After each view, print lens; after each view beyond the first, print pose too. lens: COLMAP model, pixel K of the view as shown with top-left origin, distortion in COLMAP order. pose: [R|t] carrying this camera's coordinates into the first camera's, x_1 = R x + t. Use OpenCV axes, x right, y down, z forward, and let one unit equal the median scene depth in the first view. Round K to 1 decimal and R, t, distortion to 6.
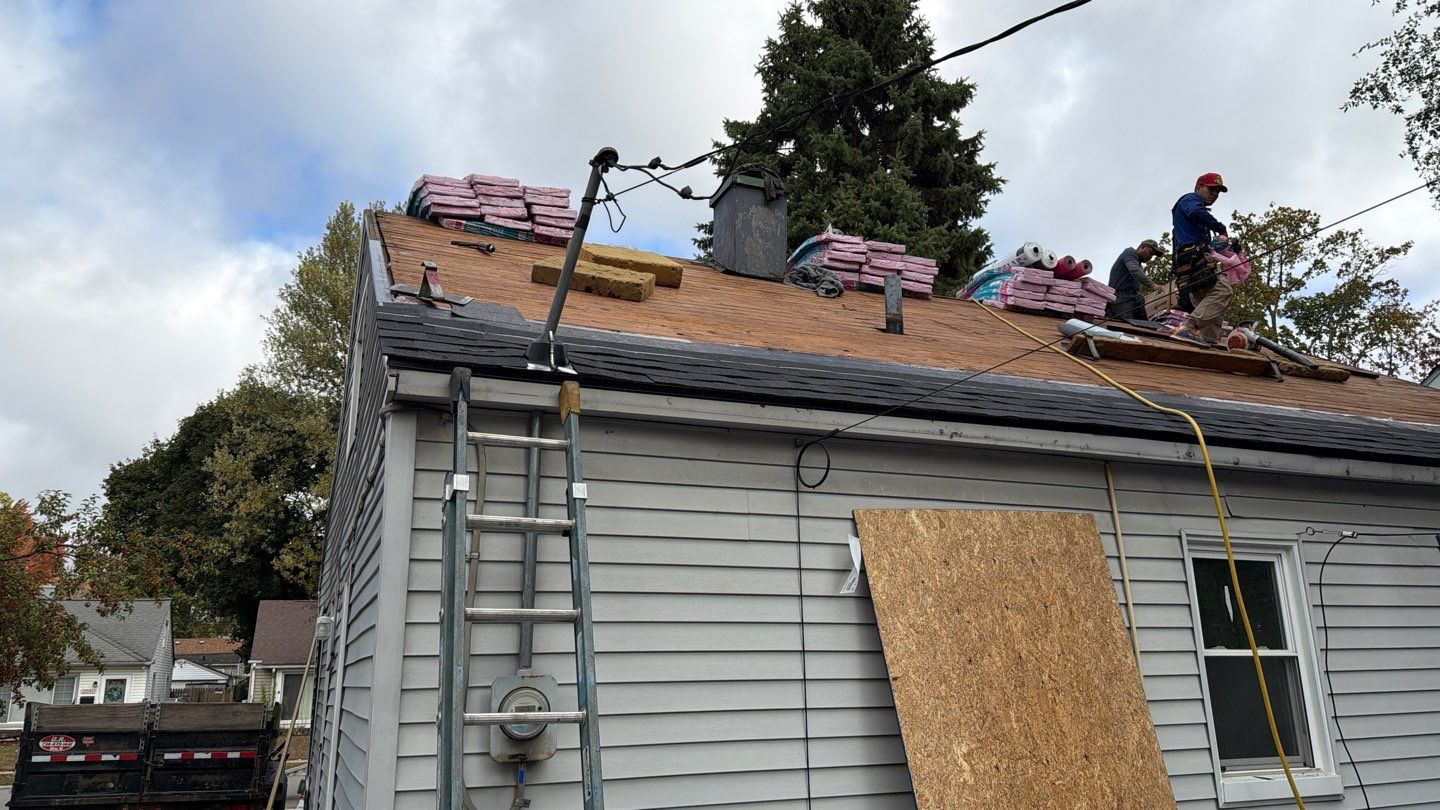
lens RADIAL K [[976.5, 0, 720.0], [0, 976.5, 405.0], [0, 0, 1]] dist [0.096504, -0.136789]
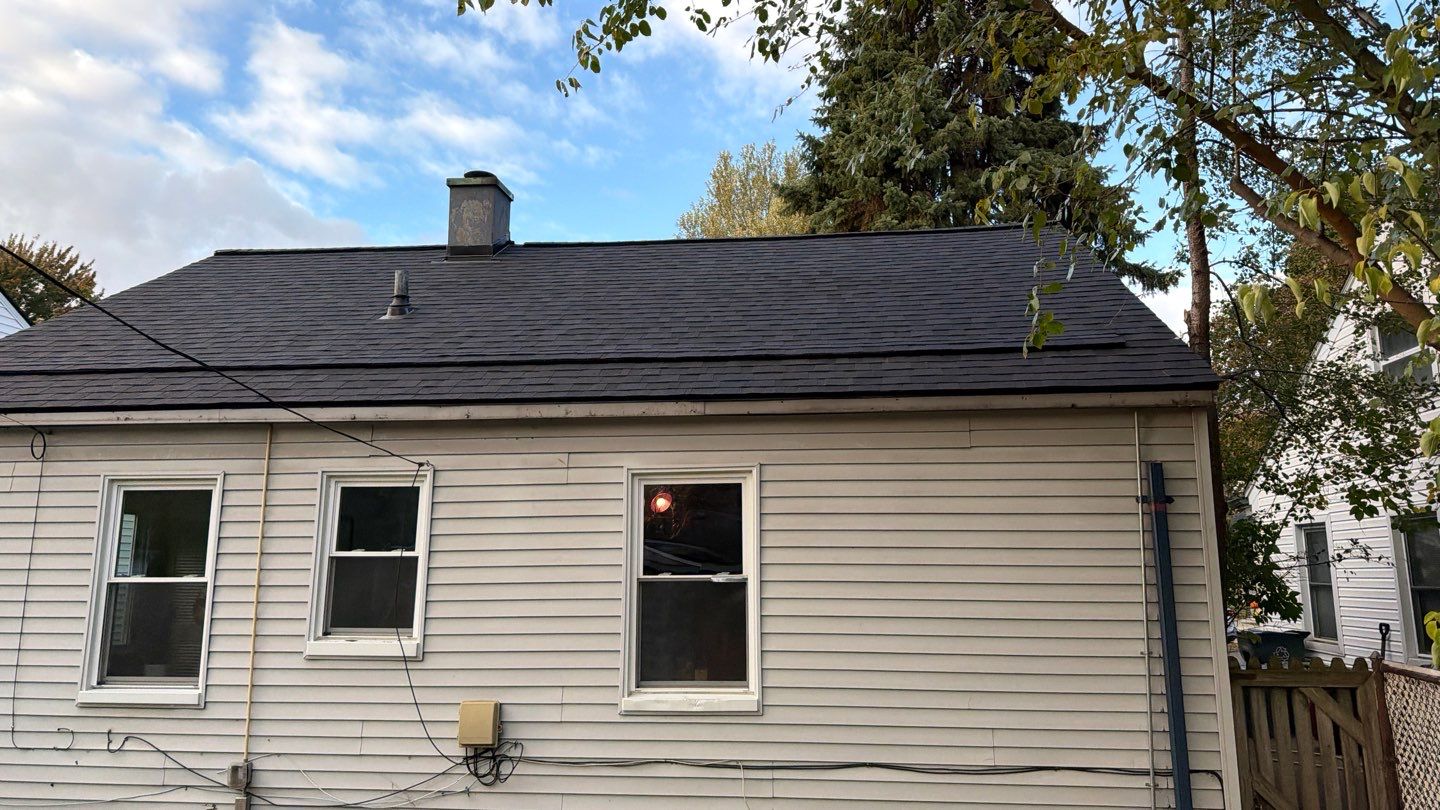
lens RADIAL K [[971.9, 0, 735.1], [0, 971.9, 389.8], [0, 0, 1]] dist [0.073169, -0.097767]
pose [[0.878710, -0.069353, -0.472291, 0.696116], [0.111570, 0.991825, 0.061935, -0.002227], [0.464135, -0.107116, 0.879264, 0.025132]]
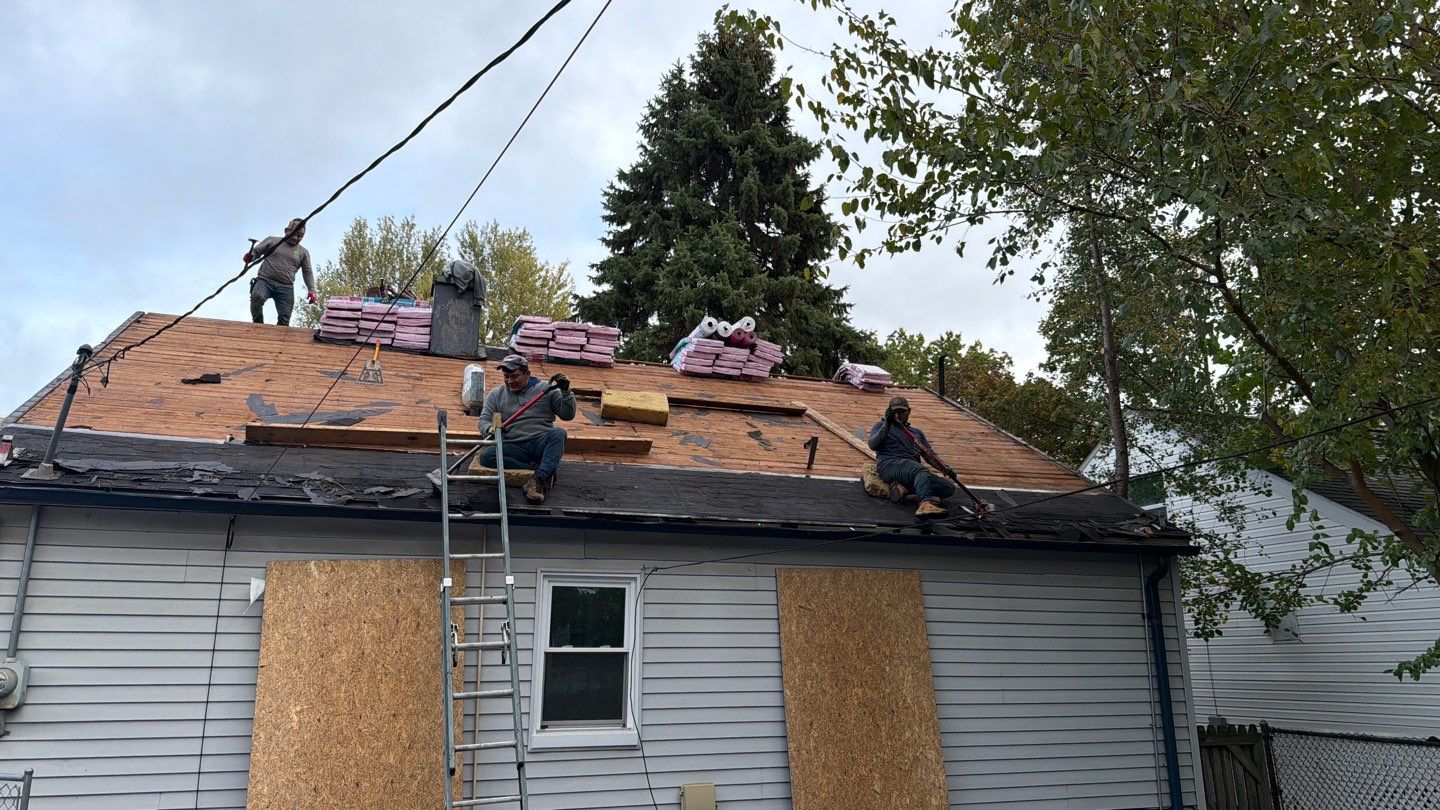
lens RADIAL K [[976.5, 0, 720.0], [0, 976.5, 405.0], [0, 0, 1]] dist [0.096504, -0.136789]
pose [[0.998030, -0.002703, -0.062680, 0.352978], [0.003213, 0.999963, 0.008034, -0.056394], [0.062656, -0.008219, 0.998001, -0.199168]]
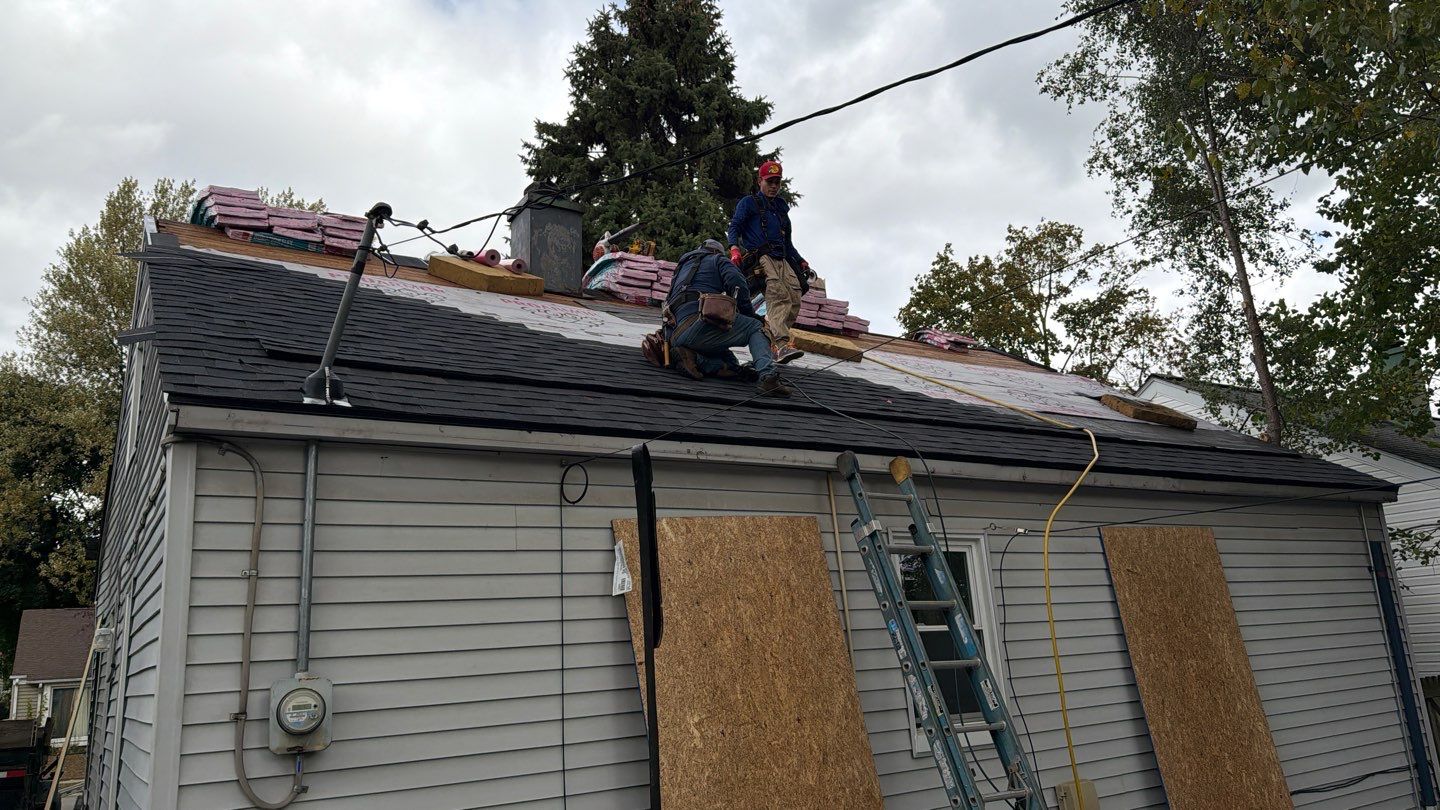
lens RADIAL K [[976.5, 0, 720.0], [0, 976.5, 405.0], [0, 0, 1]] dist [0.096504, -0.136789]
pose [[0.983891, 0.002006, 0.178756, 0.020852], [-0.003846, 0.999943, 0.009944, -0.014729], [-0.178726, -0.010472, 0.983843, -0.058095]]
